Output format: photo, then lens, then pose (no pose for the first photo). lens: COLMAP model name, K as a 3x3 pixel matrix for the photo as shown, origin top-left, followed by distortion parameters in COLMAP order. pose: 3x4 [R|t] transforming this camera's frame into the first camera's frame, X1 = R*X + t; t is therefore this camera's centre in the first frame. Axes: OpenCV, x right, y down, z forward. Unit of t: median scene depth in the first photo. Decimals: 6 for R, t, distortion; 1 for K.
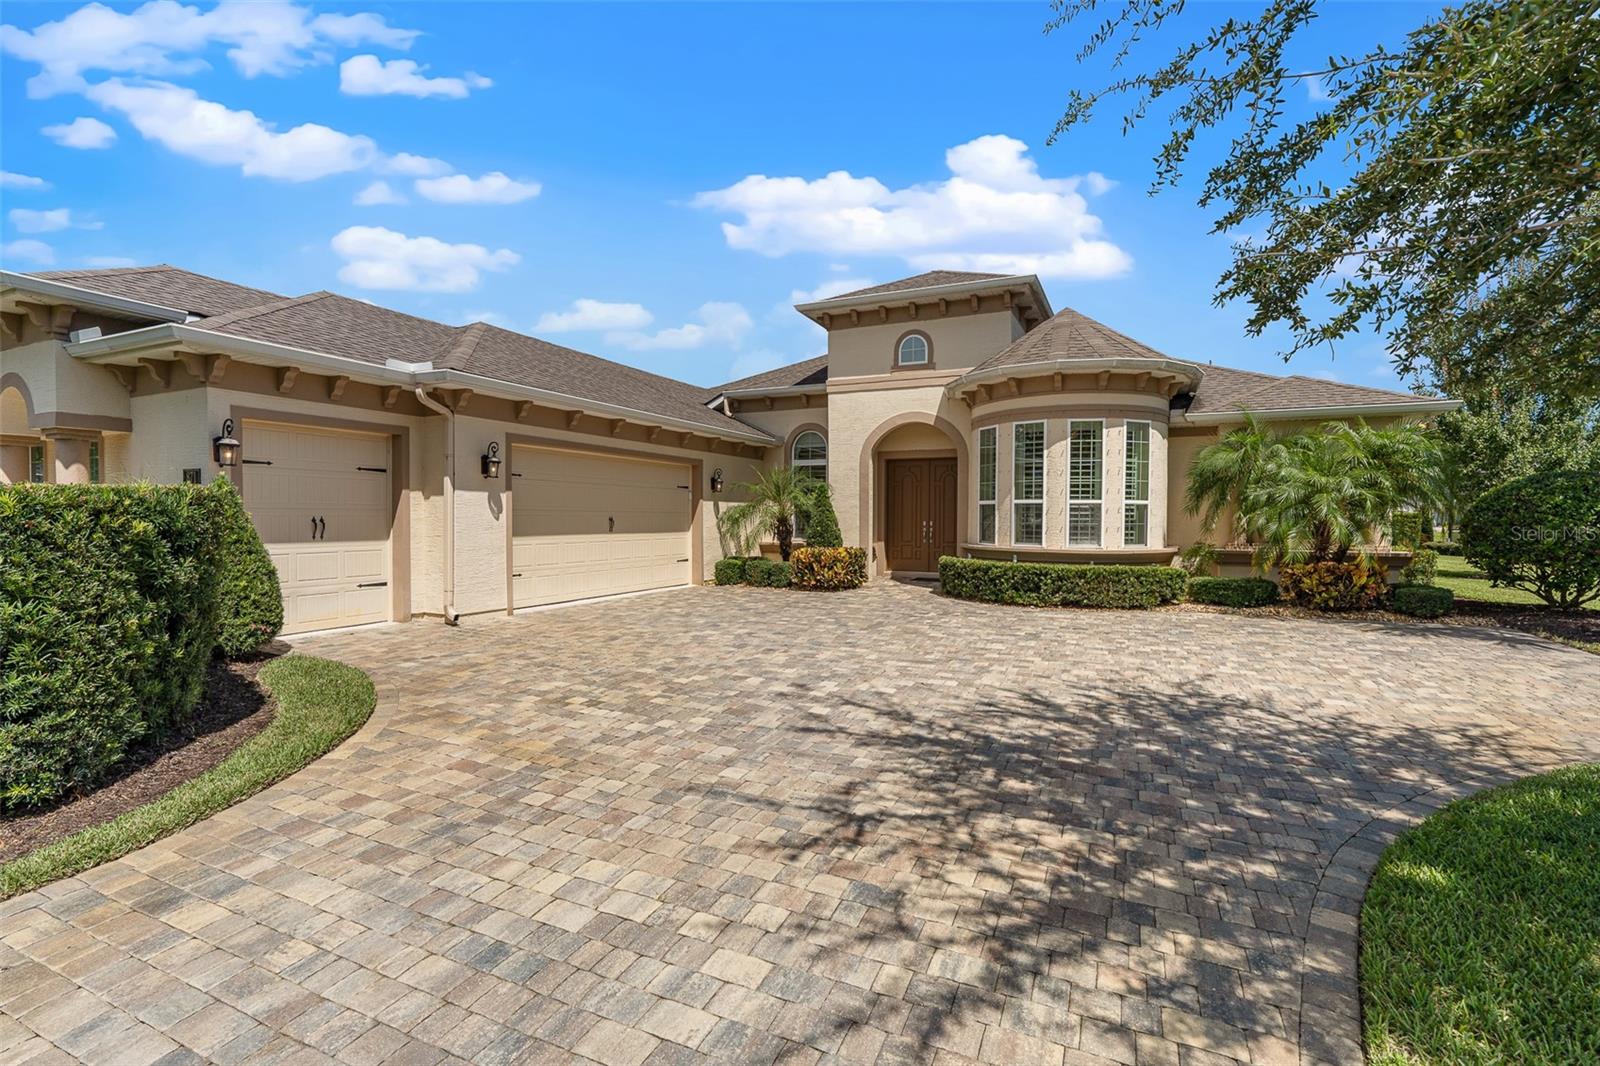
lens RADIAL K [[720.6, 0, 797.6], [0, 720.6, 522.1], [0, 0, 1]] dist [-0.004364, 0.000957]
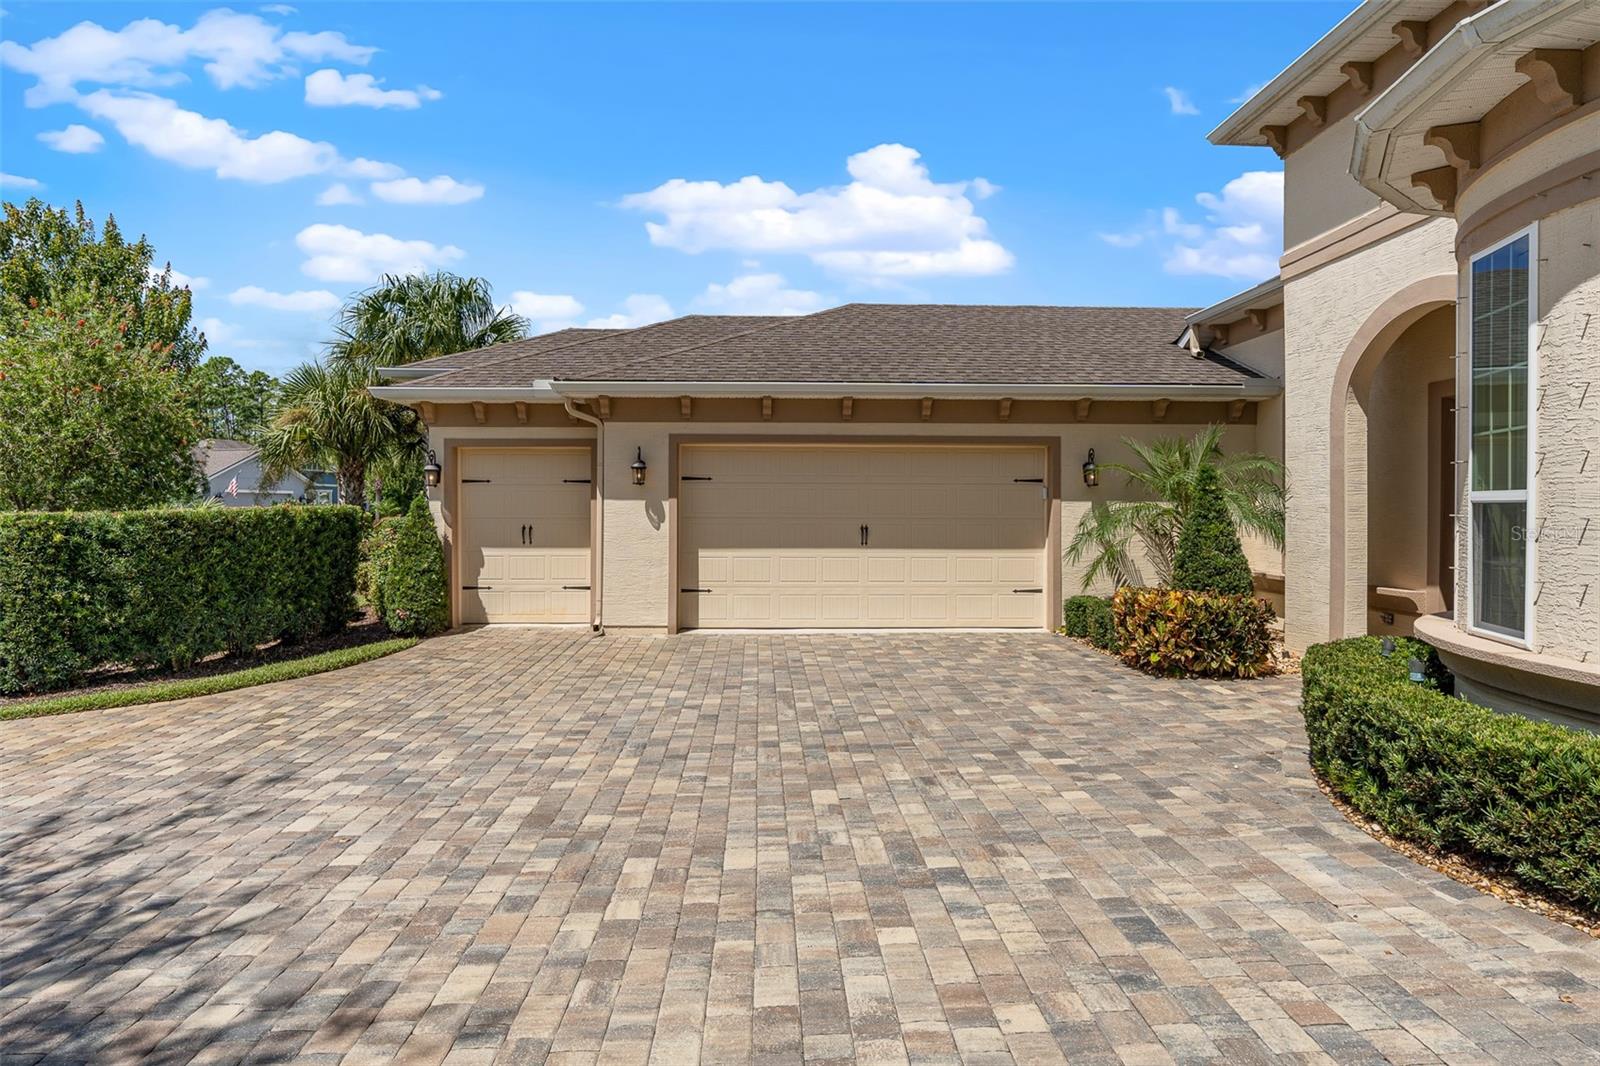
lens RADIAL K [[817.6, 0, 801.9], [0, 817.6, 512.2], [0, 0, 1]] dist [-0.003280, -0.000382]
pose [[0.450275, 0.000907, -0.892890, 0.451051], [-0.006612, 0.999975, -0.002319, -0.017585], [0.892866, 0.006948, 0.450270, 0.507617]]
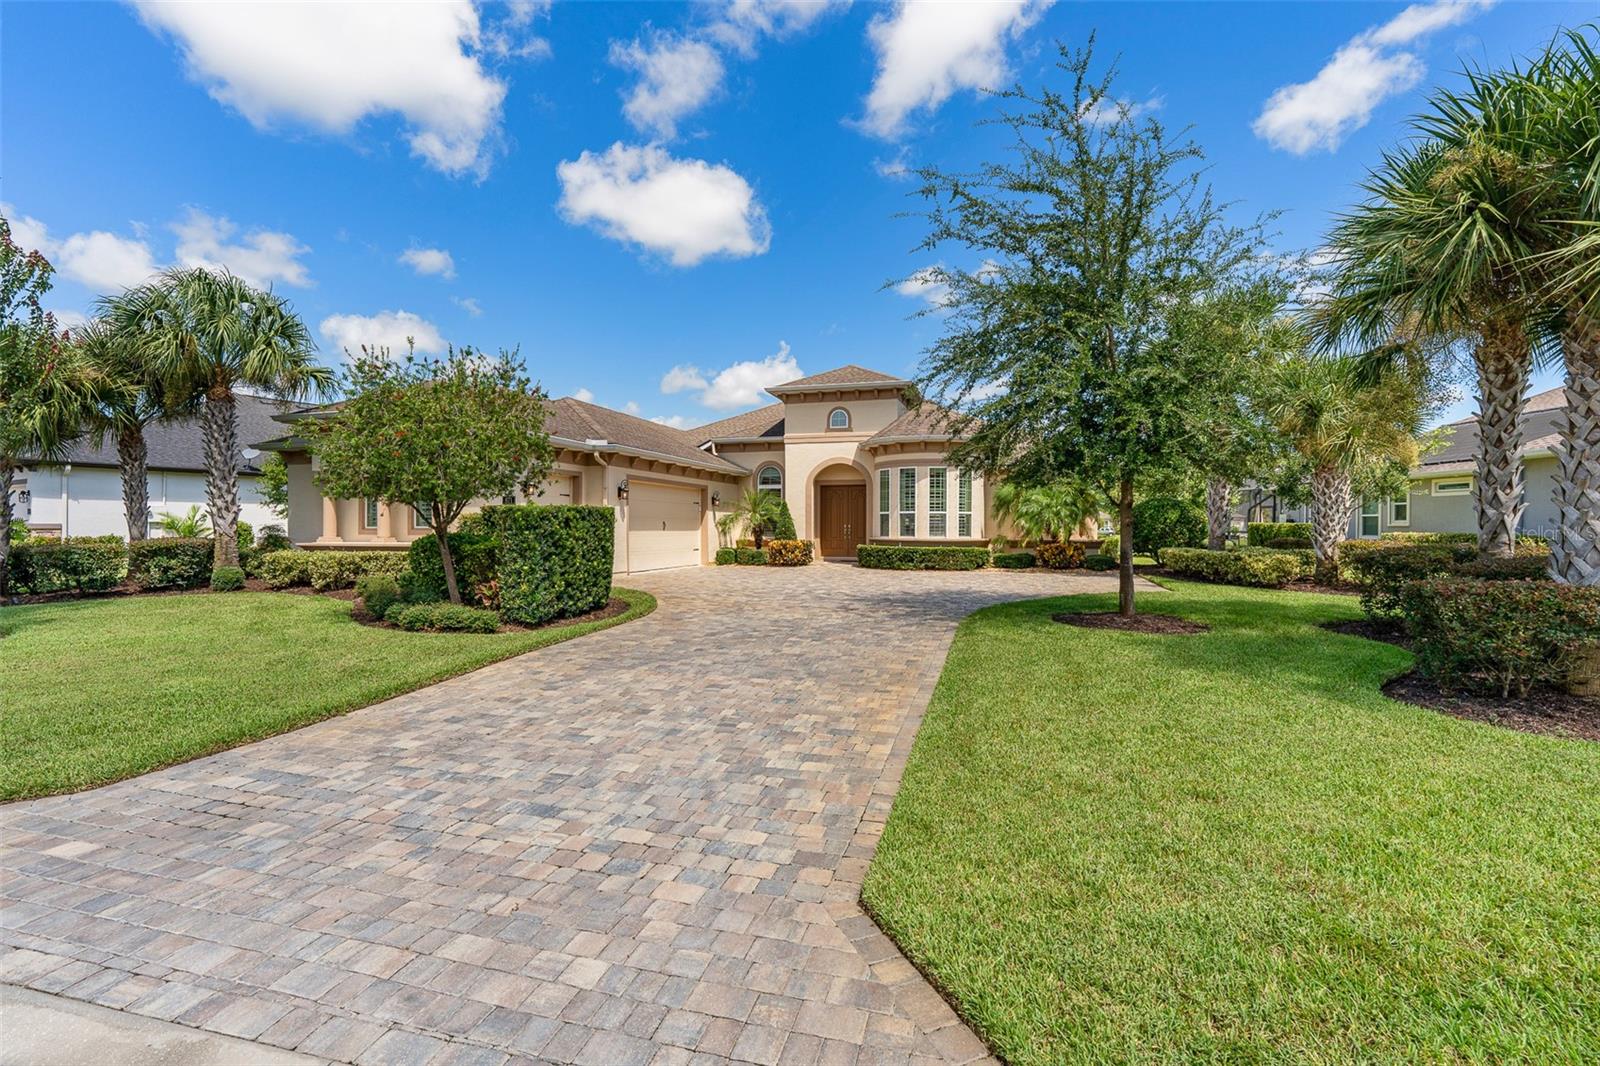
lens RADIAL K [[702.8, 0, 798.5], [0, 702.8, 515.0], [0, 0, 1]] dist [0.002455, 0.000116]
pose [[0.989383, 0.001079, 0.145324, -0.173944], [0.002366, 0.999720, -0.023527, 0.015991], [-0.145309, 0.023621, 0.989104, -0.596455]]
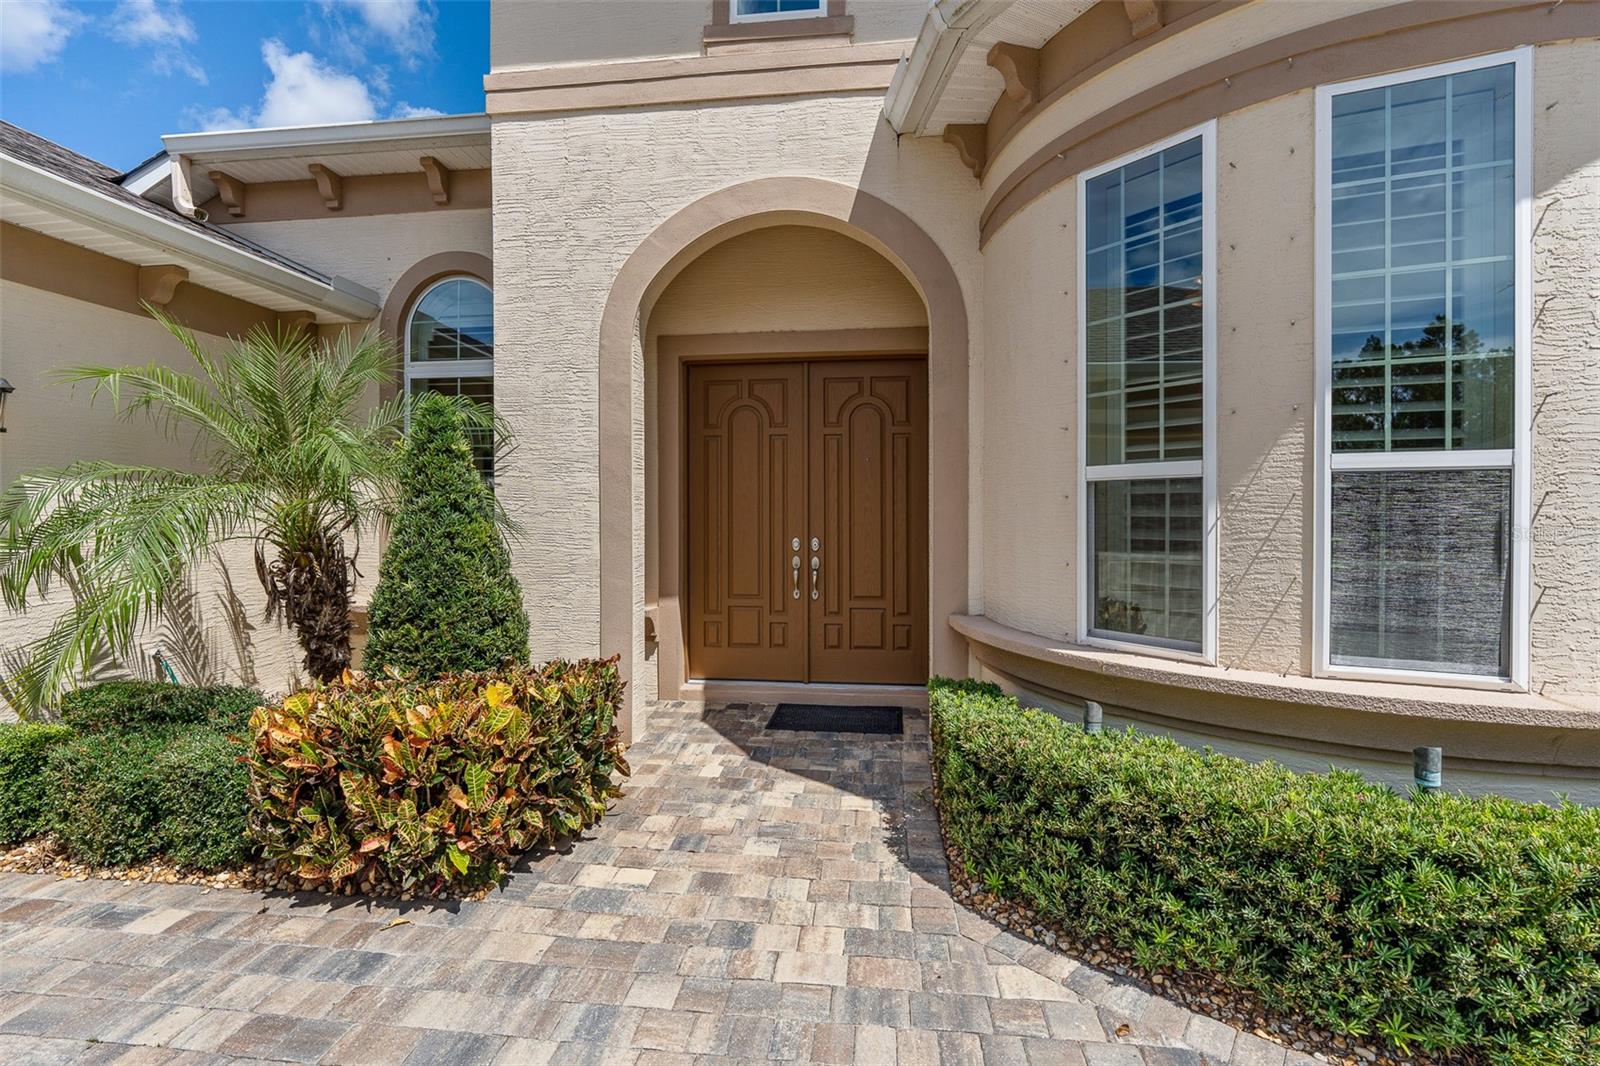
lens RADIAL K [[725.7, 0, 794.6], [0, 725.7, 512.6], [0, 0, 1]] dist [-0.002064, 0.000105]
pose [[0.953941, -0.004960, 0.299954, 0.081086], [0.007335, 0.999950, -0.006791, -0.012909], [-0.299905, 0.008678, 0.953929, 0.767148]]
